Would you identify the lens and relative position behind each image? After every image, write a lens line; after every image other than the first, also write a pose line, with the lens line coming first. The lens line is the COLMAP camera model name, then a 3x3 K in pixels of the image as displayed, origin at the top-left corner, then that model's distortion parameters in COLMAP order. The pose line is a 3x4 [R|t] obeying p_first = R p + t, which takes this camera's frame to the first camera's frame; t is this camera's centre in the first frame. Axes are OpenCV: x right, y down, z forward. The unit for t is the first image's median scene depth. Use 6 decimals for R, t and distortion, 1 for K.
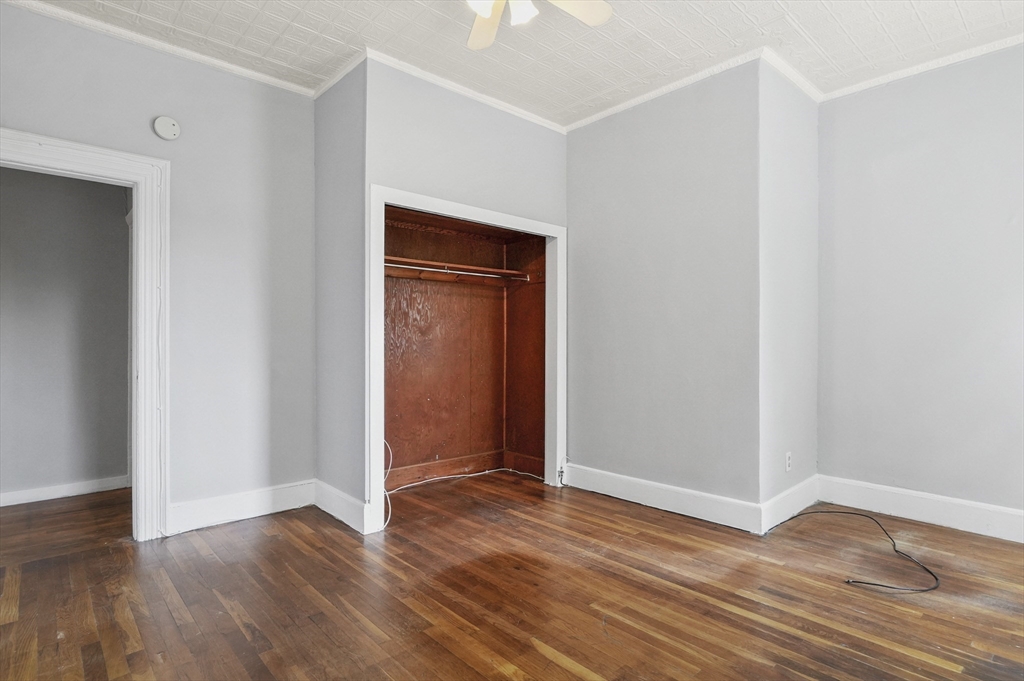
lens RADIAL K [[529.8, 0, 514.2], [0, 529.8, 334.2], [0, 0, 1]] dist [-0.003577, 0.001047]
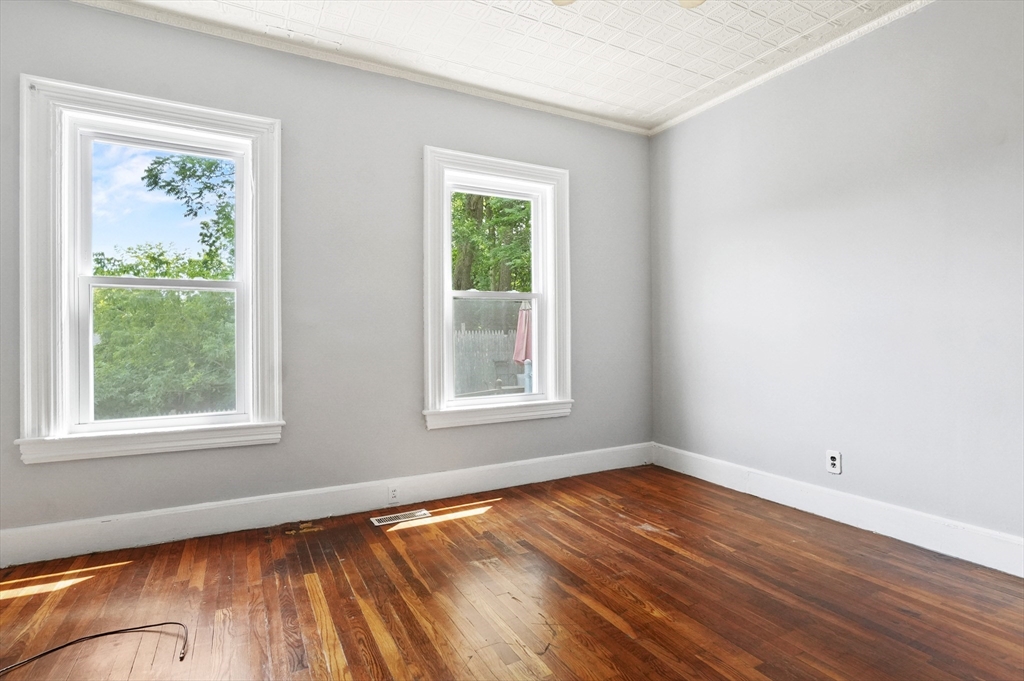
lens RADIAL K [[529.8, 0, 514.2], [0, 529.8, 334.2], [0, 0, 1]] dist [-0.003577, 0.001047]
pose [[-0.970329, 0.010187, 0.241576, 0.004482], [0.003446, 0.999593, -0.028311, 0.033357], [-0.241766, -0.026638, -0.969969, 1.205734]]
